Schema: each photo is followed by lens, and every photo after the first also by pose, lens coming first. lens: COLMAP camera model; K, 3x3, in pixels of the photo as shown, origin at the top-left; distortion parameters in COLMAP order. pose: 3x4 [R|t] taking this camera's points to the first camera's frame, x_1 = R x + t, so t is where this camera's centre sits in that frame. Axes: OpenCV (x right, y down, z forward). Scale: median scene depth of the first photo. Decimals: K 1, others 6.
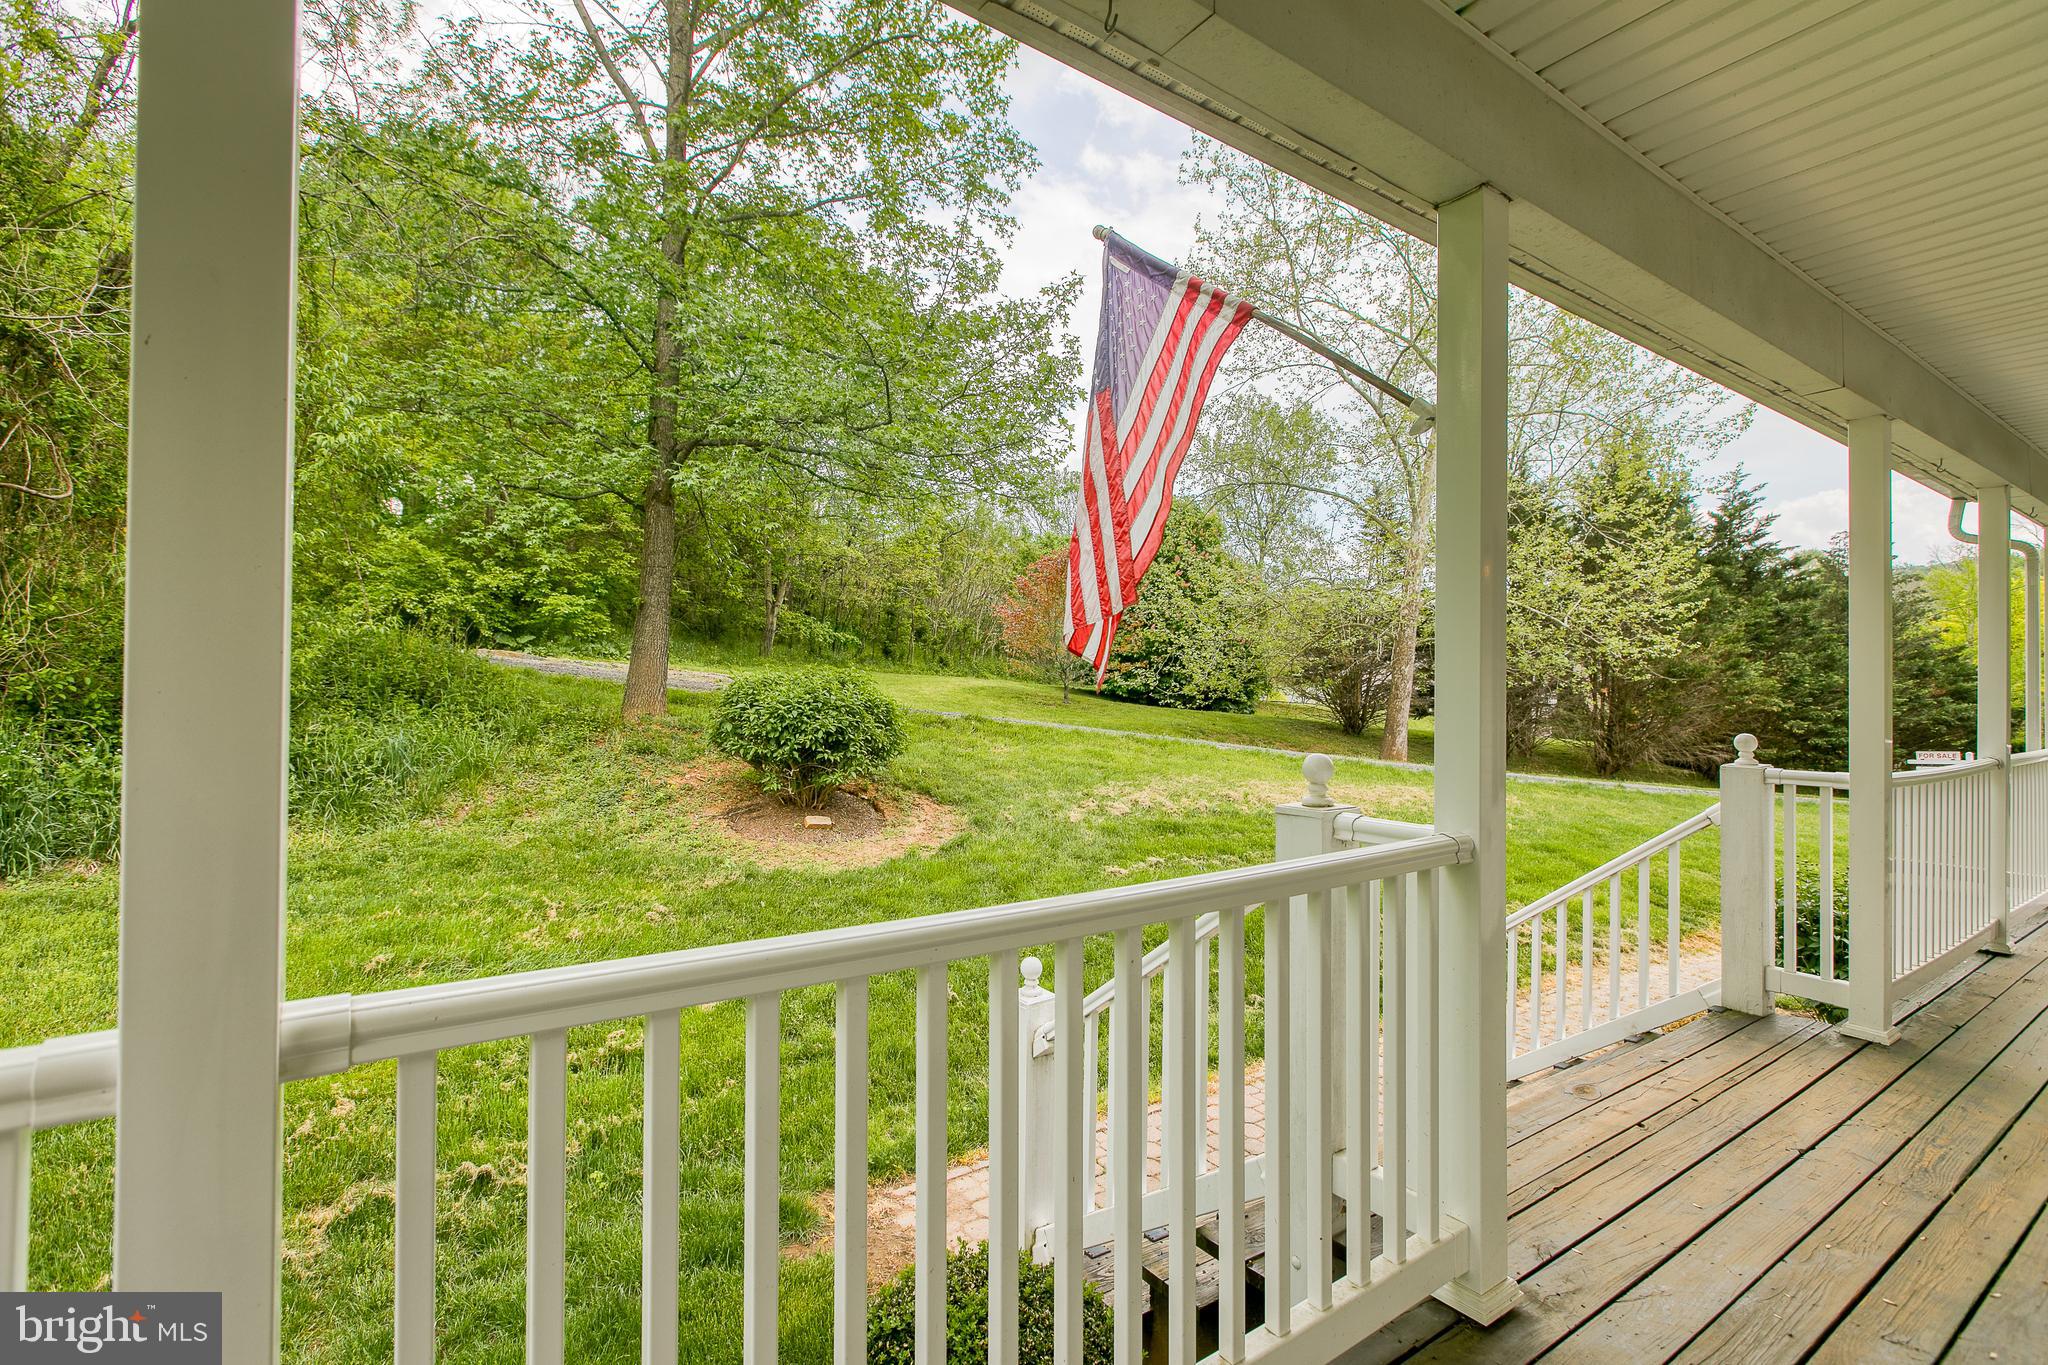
lens RADIAL K [[953.0, 0, 1024.0], [0, 953.0, 682.5], [0, 0, 1]] dist [-0.000530, -0.000447]
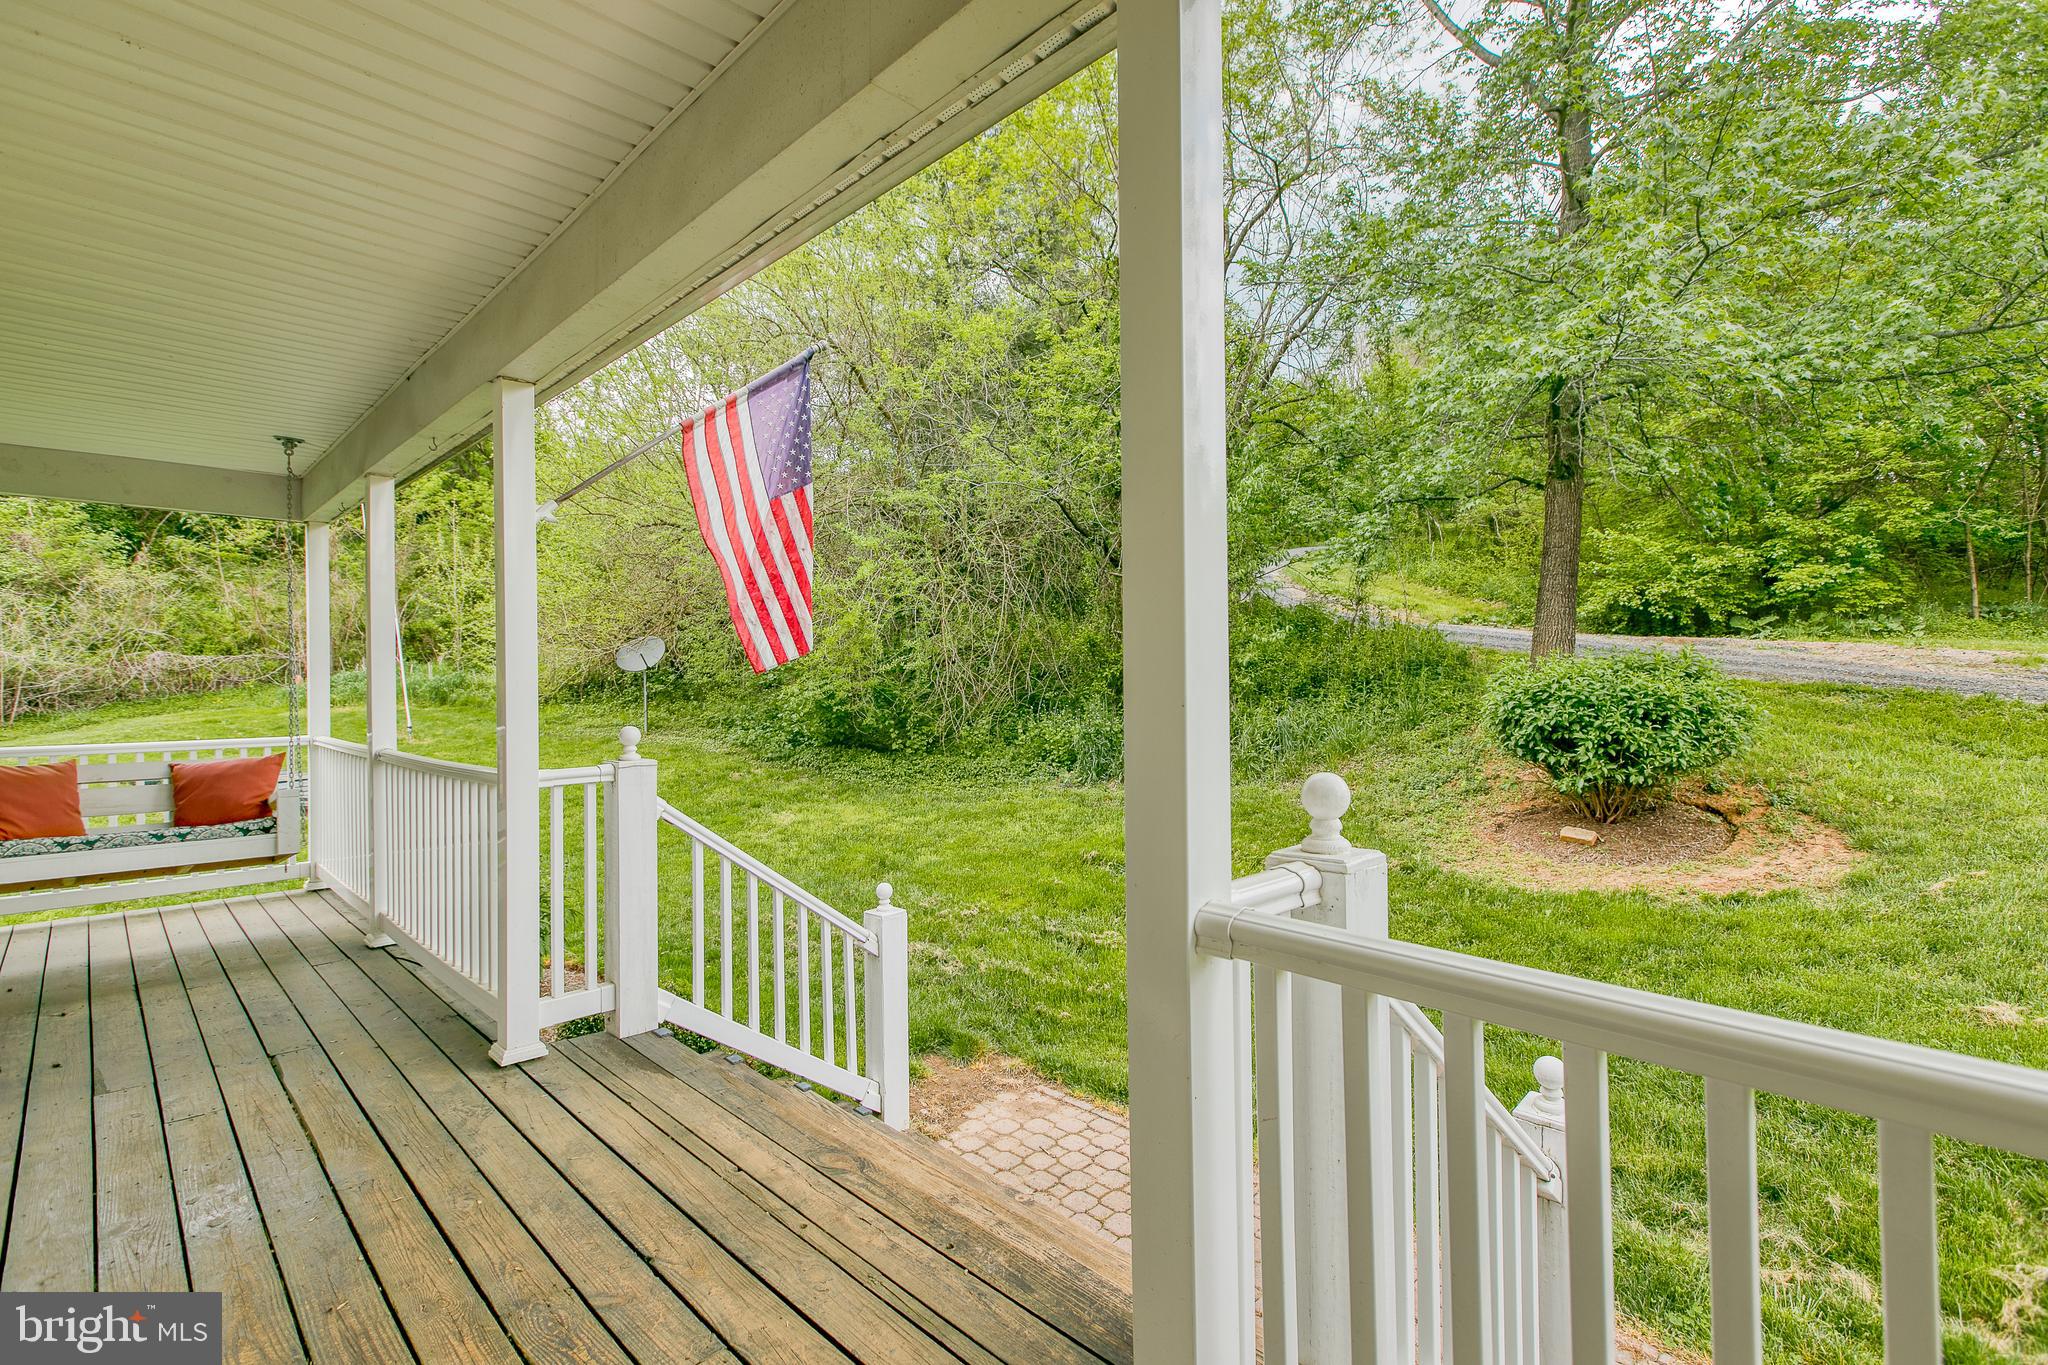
lens RADIAL K [[956.8, 0, 1024.0], [0, 956.8, 682.5], [0, 0, 1]] dist [0.001220, 0.000203]
pose [[0.161468, -0.010439, -0.986823, 0.261633], [0.021041, 0.999753, -0.007133, 0.003608], [0.986654, -0.019613, 0.161648, 0.187297]]
